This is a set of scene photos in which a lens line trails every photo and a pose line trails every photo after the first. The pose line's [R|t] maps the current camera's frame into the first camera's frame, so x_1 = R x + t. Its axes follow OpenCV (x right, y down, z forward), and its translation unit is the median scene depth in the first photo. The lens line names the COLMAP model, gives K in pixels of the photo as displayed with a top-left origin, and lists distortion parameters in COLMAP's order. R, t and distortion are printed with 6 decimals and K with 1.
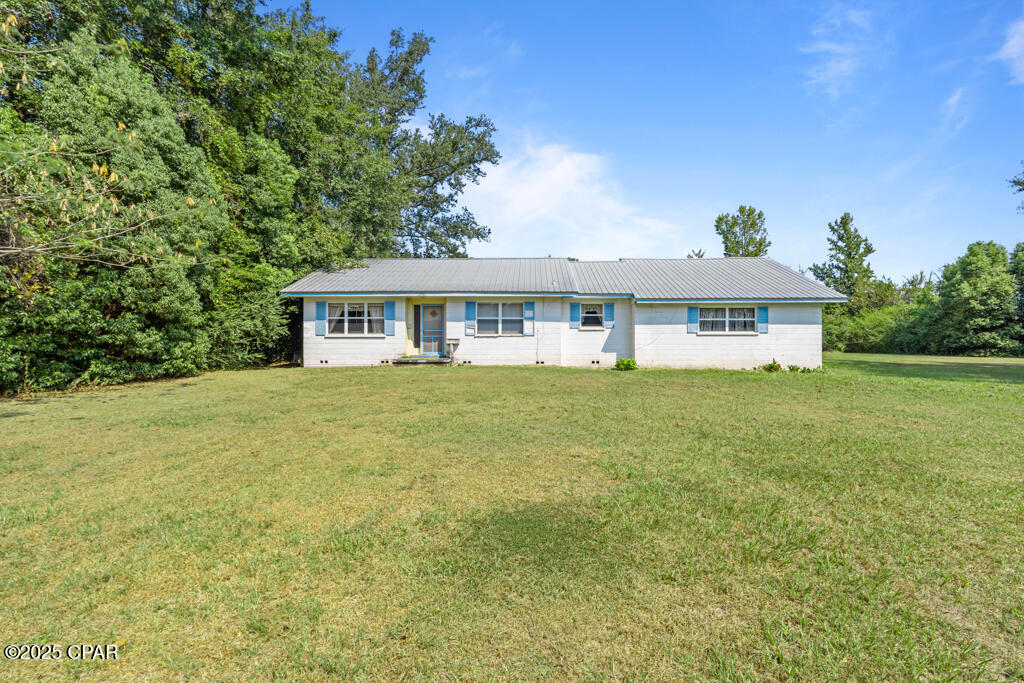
lens RADIAL K [[449.6, 0, 515.7], [0, 449.6, 341.0], [0, 0, 1]] dist [-0.002926, 0.000079]
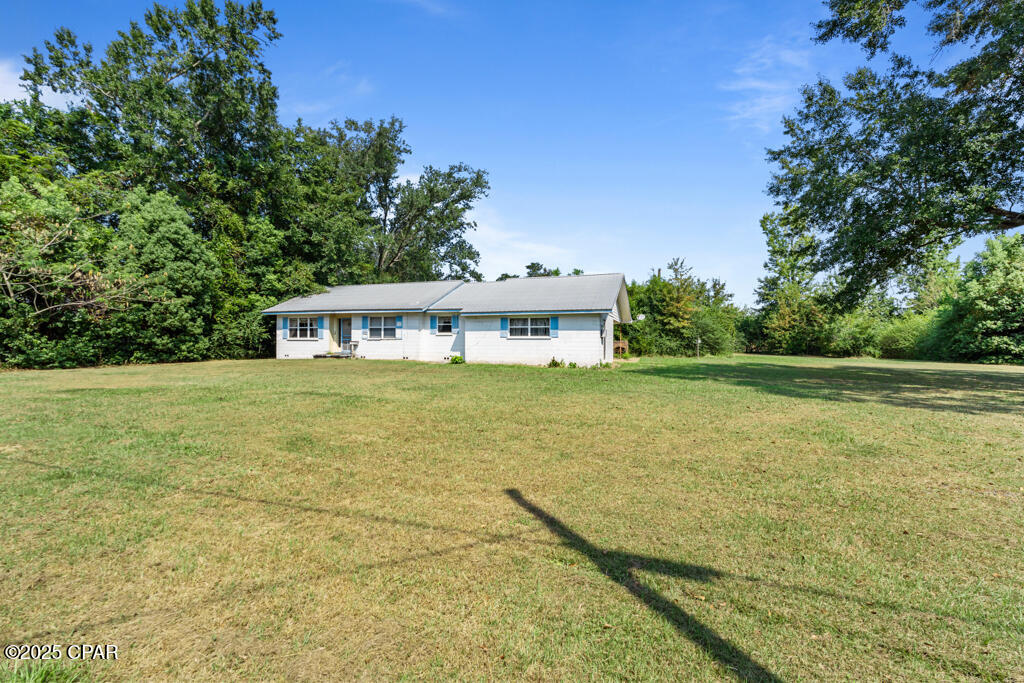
lens RADIAL K [[449.6, 0, 515.8], [0, 449.6, 341.5], [0, 0, 1]] dist [-0.002926, 0.000079]
pose [[0.953205, 0.003338, -0.302307, 0.811257], [-0.005362, 0.999968, -0.005866, 0.001915], [0.302278, 0.007212, 0.953192, -0.254265]]
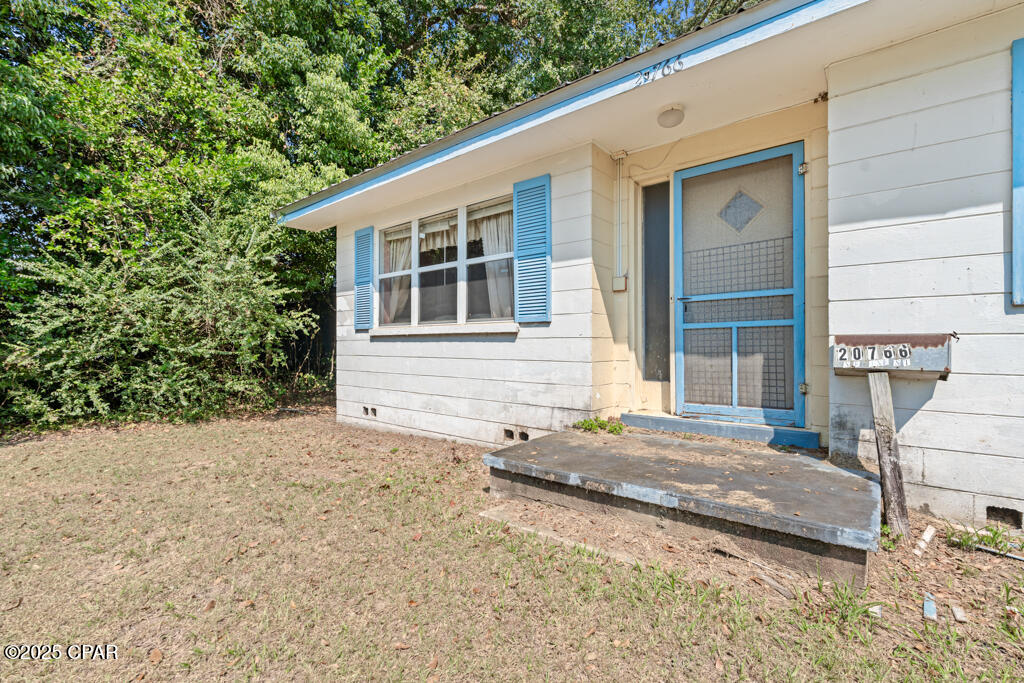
lens RADIAL K [[449.6, 0, 509.3], [0, 449.6, 342.8], [0, 0, 1]] dist [-0.002926, 0.000079]
pose [[0.792077, -0.002512, -0.610416, -0.146313], [-0.008385, 0.999852, -0.014996, 0.000577], [0.610364, 0.016996, 0.791939, 0.804940]]
